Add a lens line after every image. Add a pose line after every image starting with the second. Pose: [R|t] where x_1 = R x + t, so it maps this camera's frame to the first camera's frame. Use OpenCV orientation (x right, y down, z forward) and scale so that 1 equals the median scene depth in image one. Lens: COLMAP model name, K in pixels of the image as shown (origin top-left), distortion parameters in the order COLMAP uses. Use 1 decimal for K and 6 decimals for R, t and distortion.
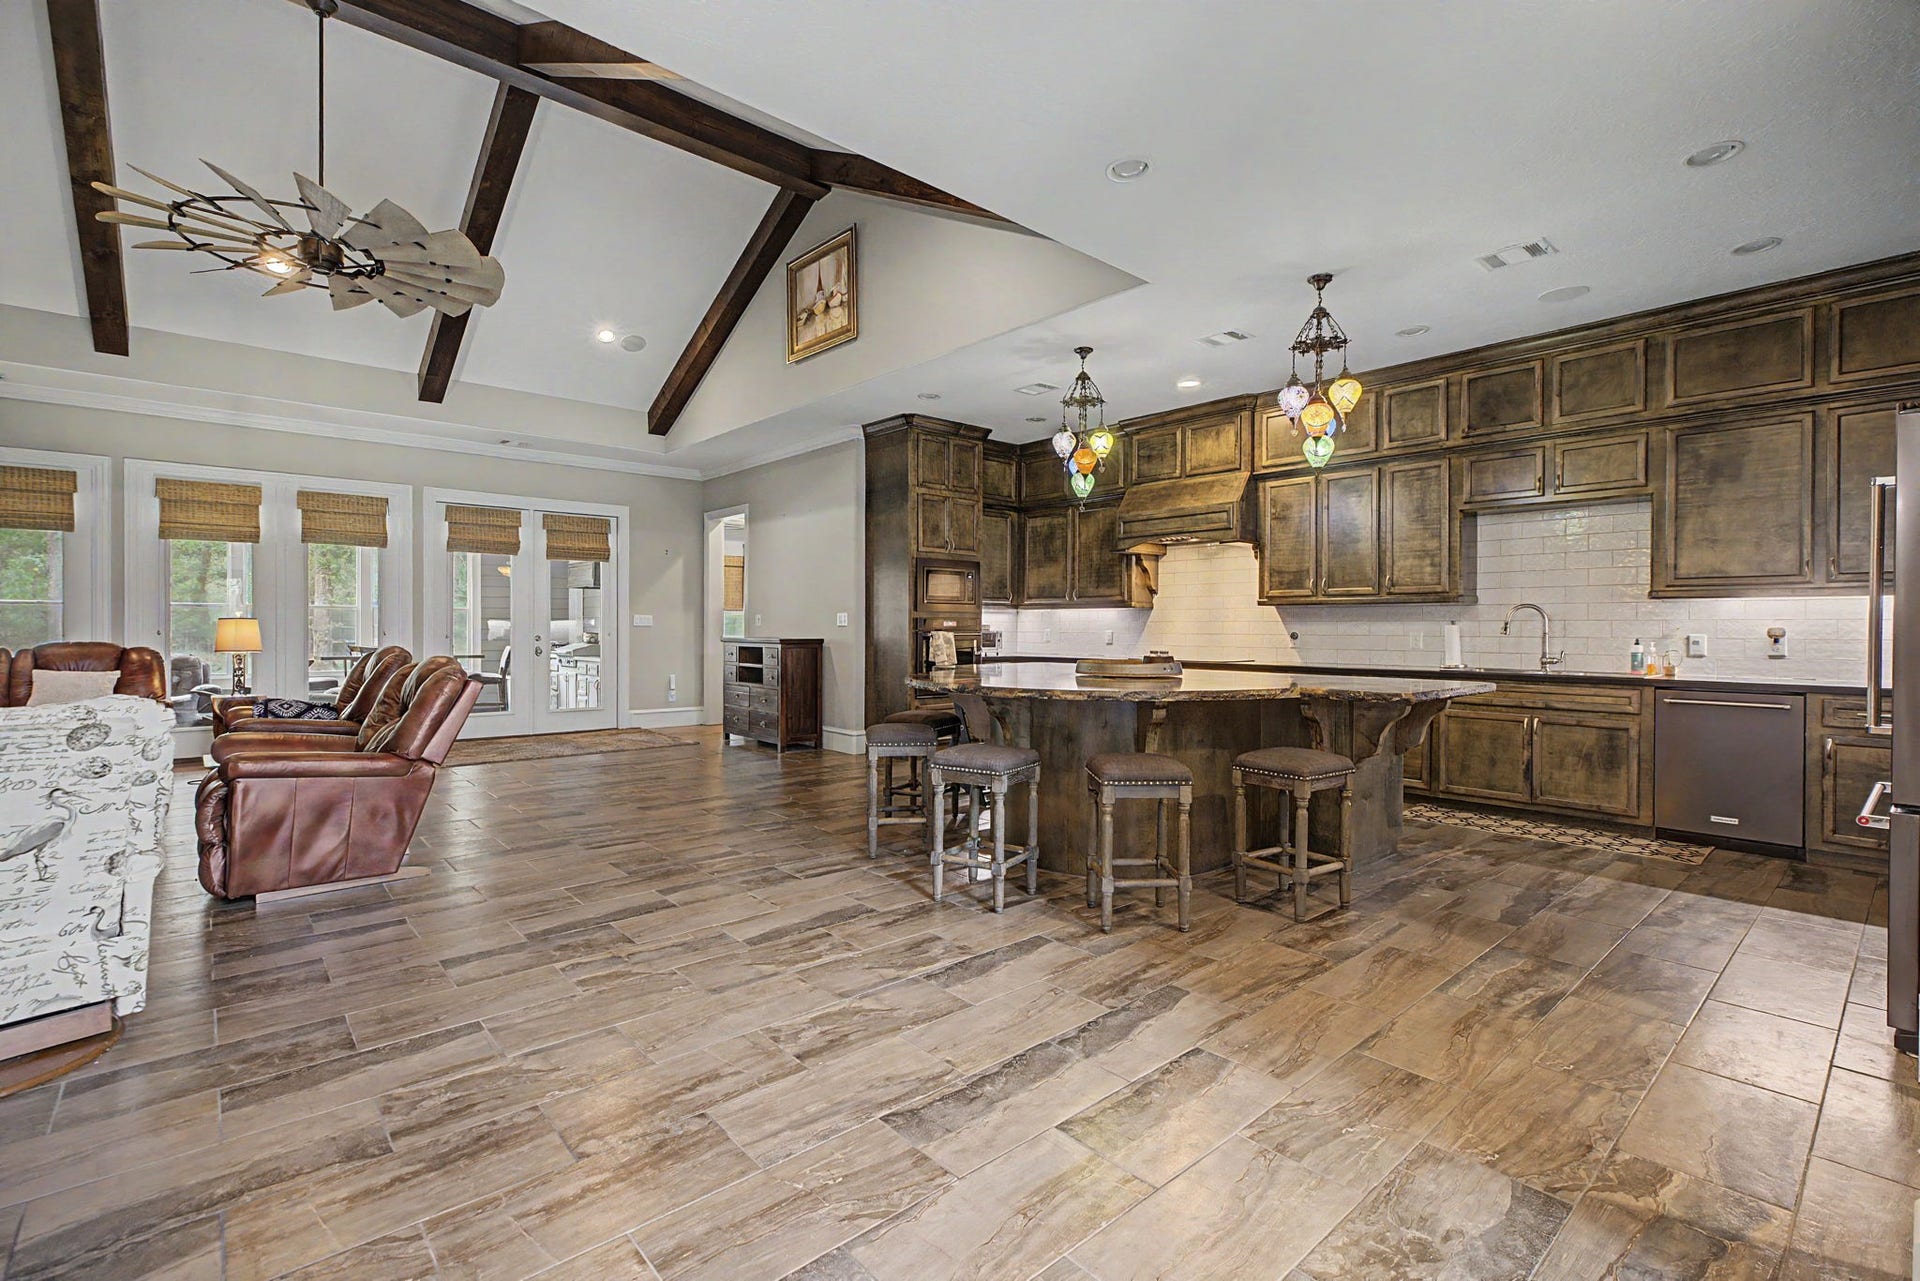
lens RADIAL K [[867.8, 0, 963.4], [0, 867.8, 646.5], [0, 0, 1]] dist [-0.004695, 0.000634]
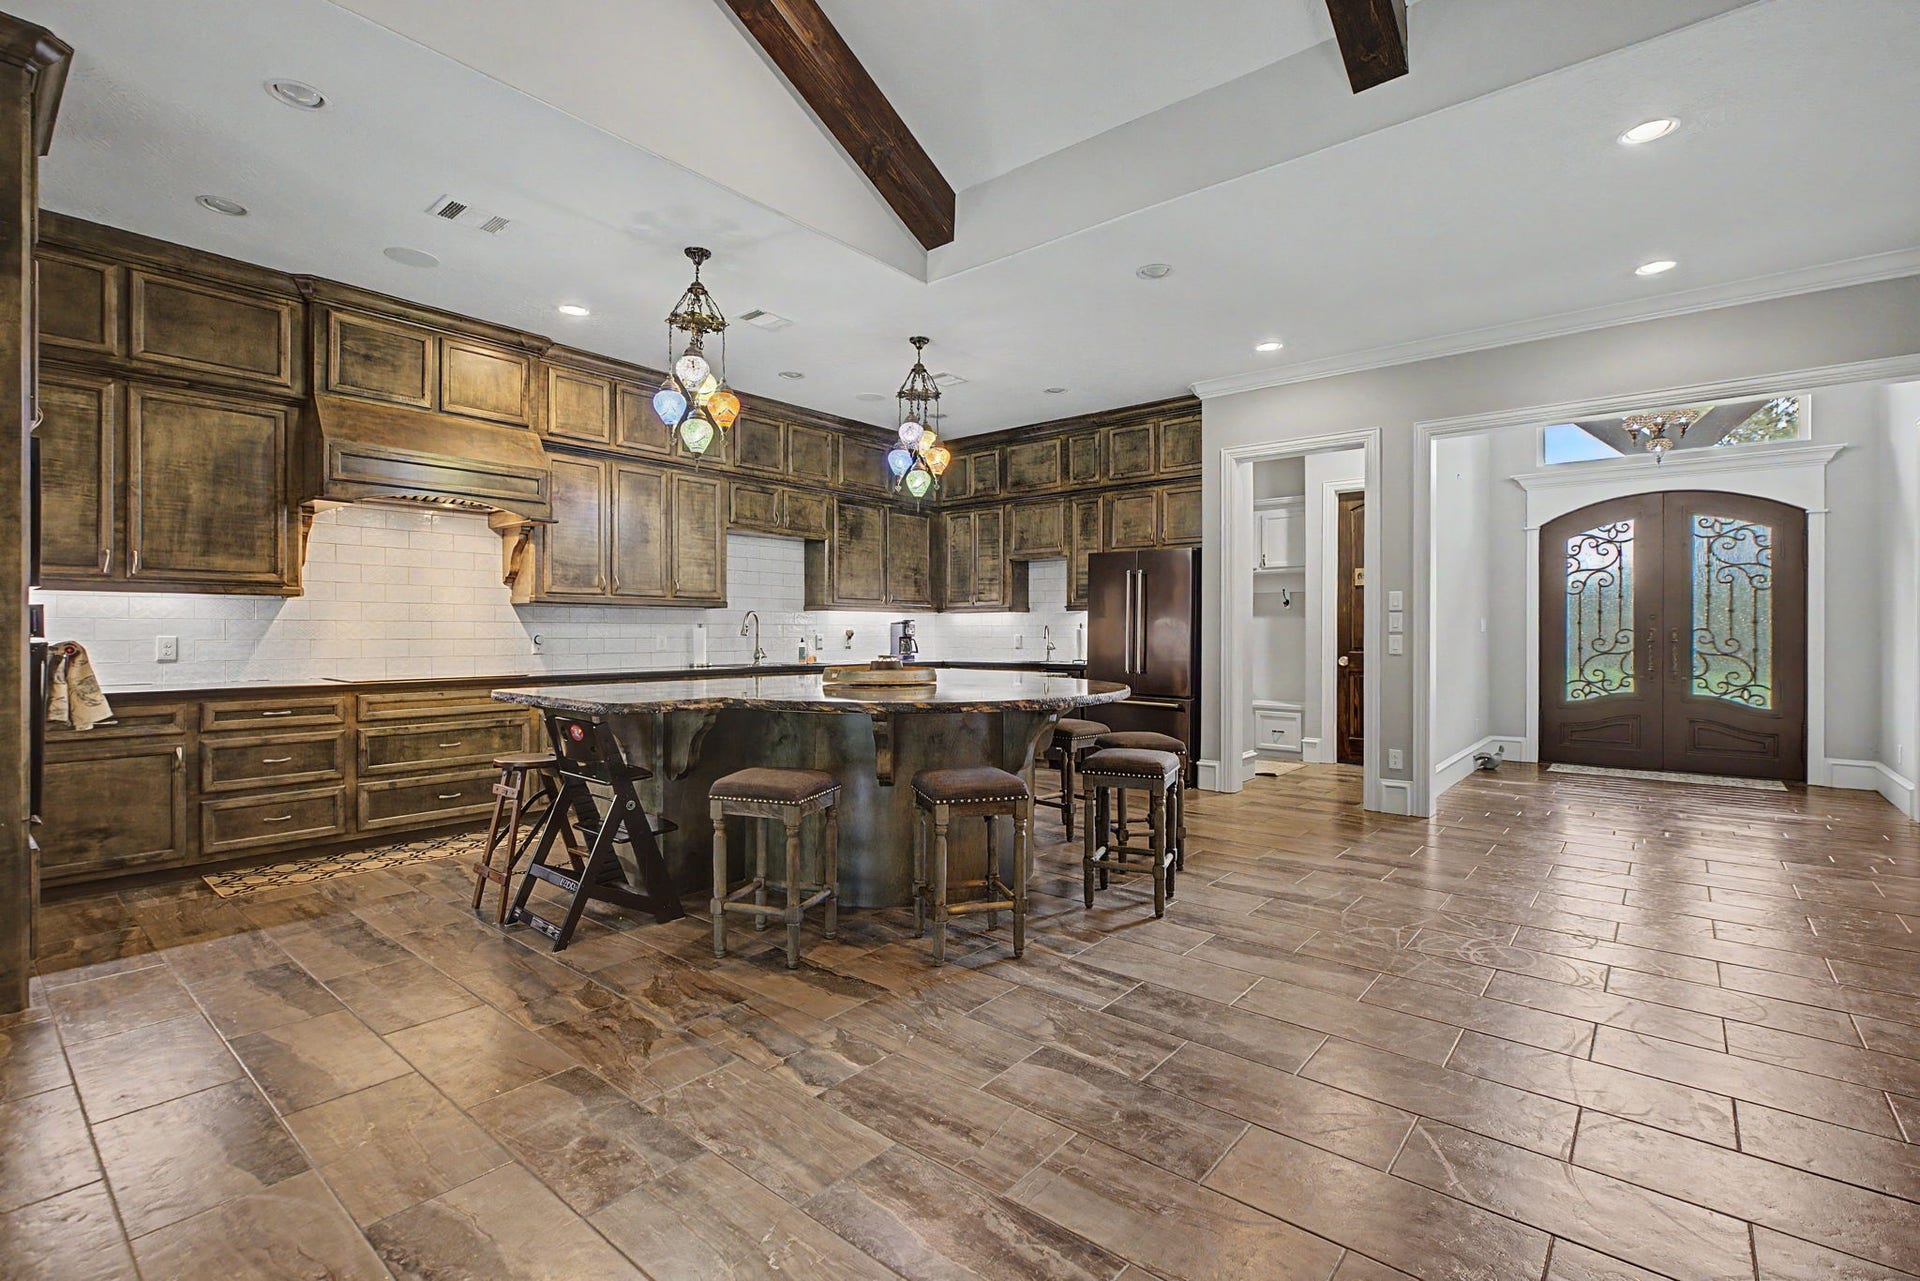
lens RADIAL K [[867.8, 0, 954.1], [0, 867.8, 641.0], [0, 0, 1]] dist [-0.004695, 0.000634]
pose [[-0.145896, -0.014219, 0.989198, -0.594532], [0.021376, 0.999618, 0.017522, -0.020759], [-0.989069, 0.023701, -0.145536, 0.858854]]
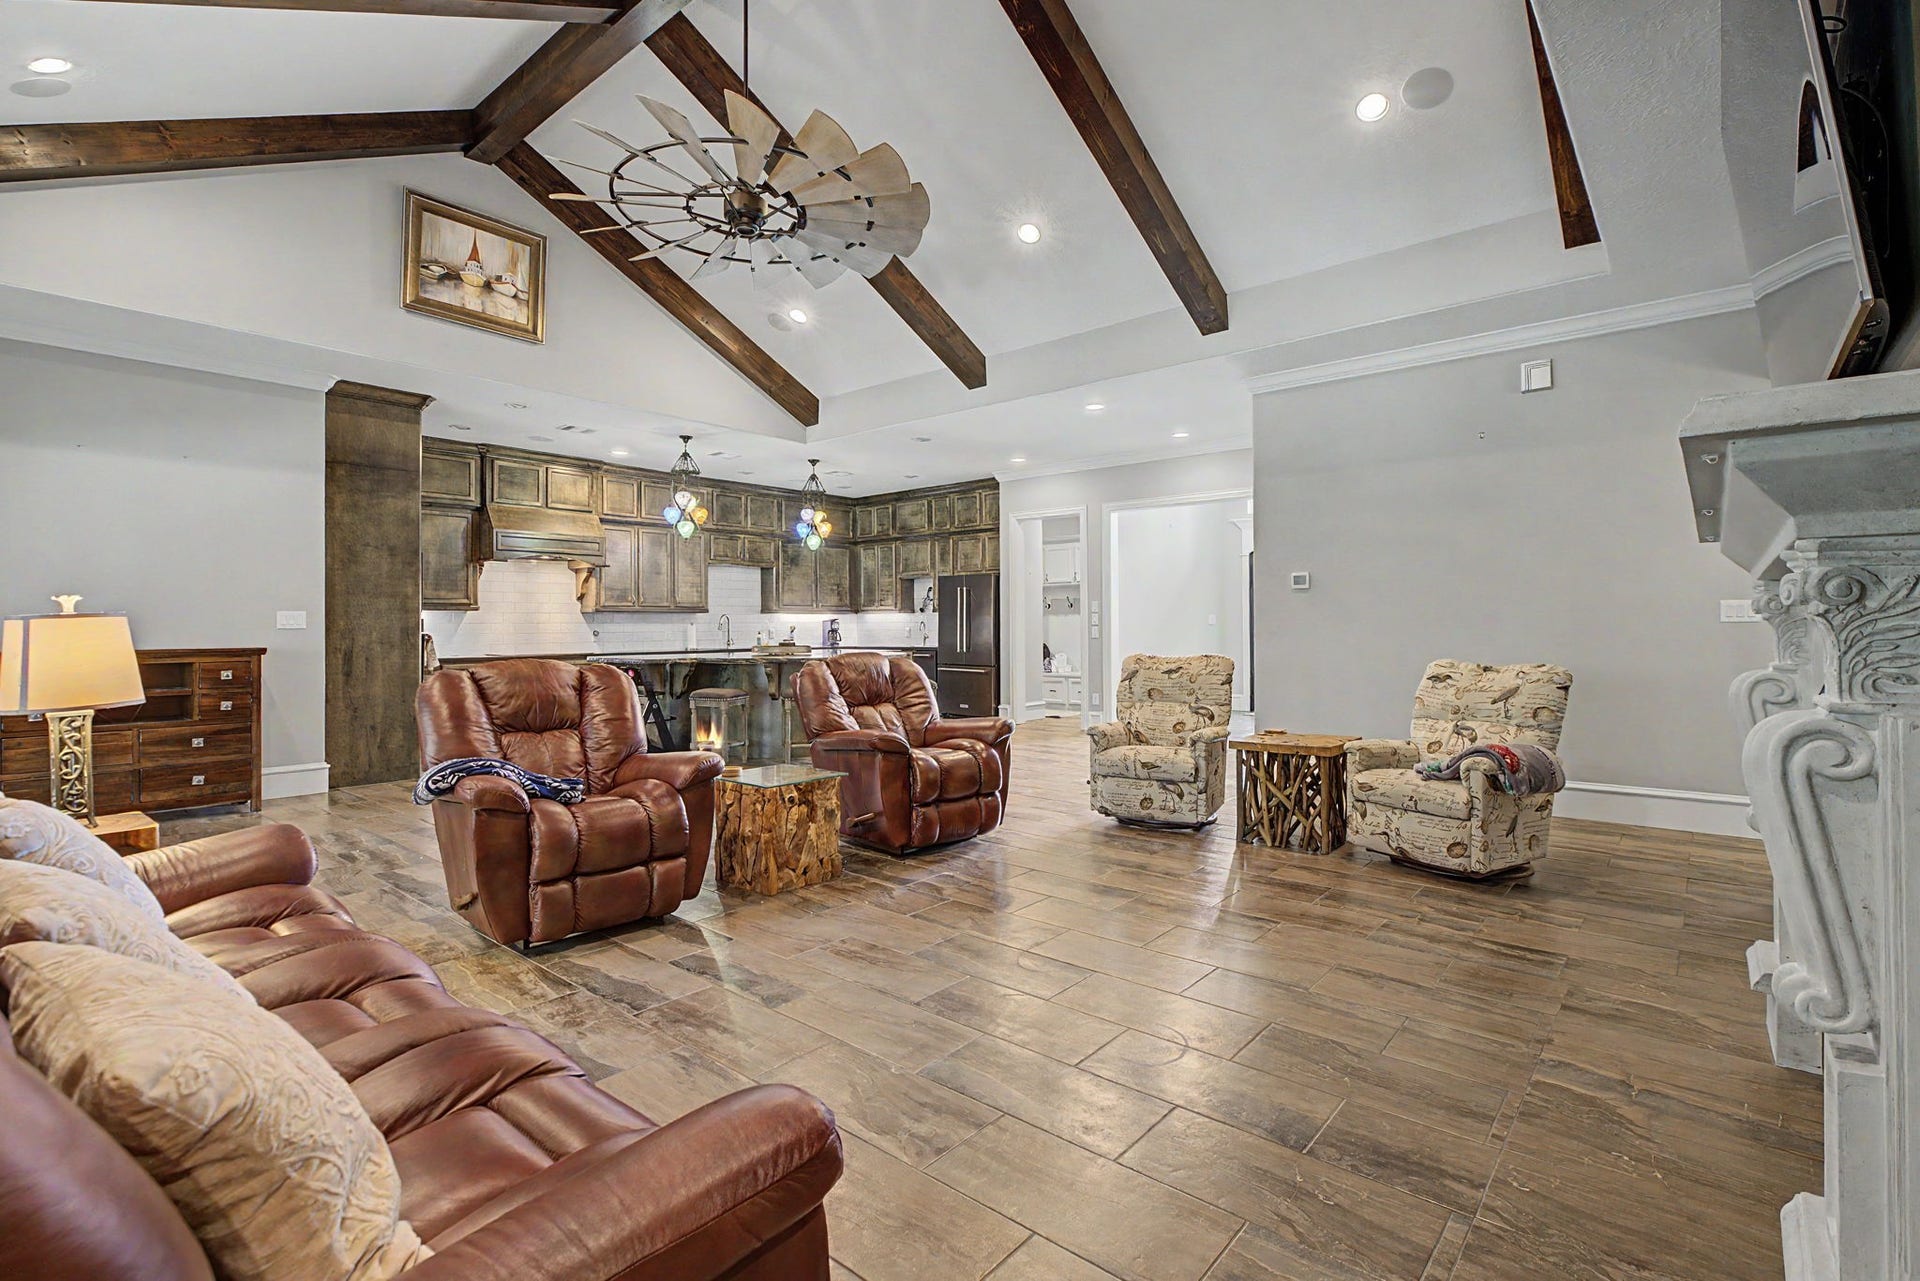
lens RADIAL K [[867.8, 0, 947.8], [0, 867.8, 624.0], [0, 0, 1]] dist [-0.004695, 0.000634]
pose [[-0.134951, 0.000009, 0.990852, -1.303557], [0.029083, 0.999569, 0.003952, -0.019869], [-0.990425, 0.029350, -0.134893, 0.734745]]
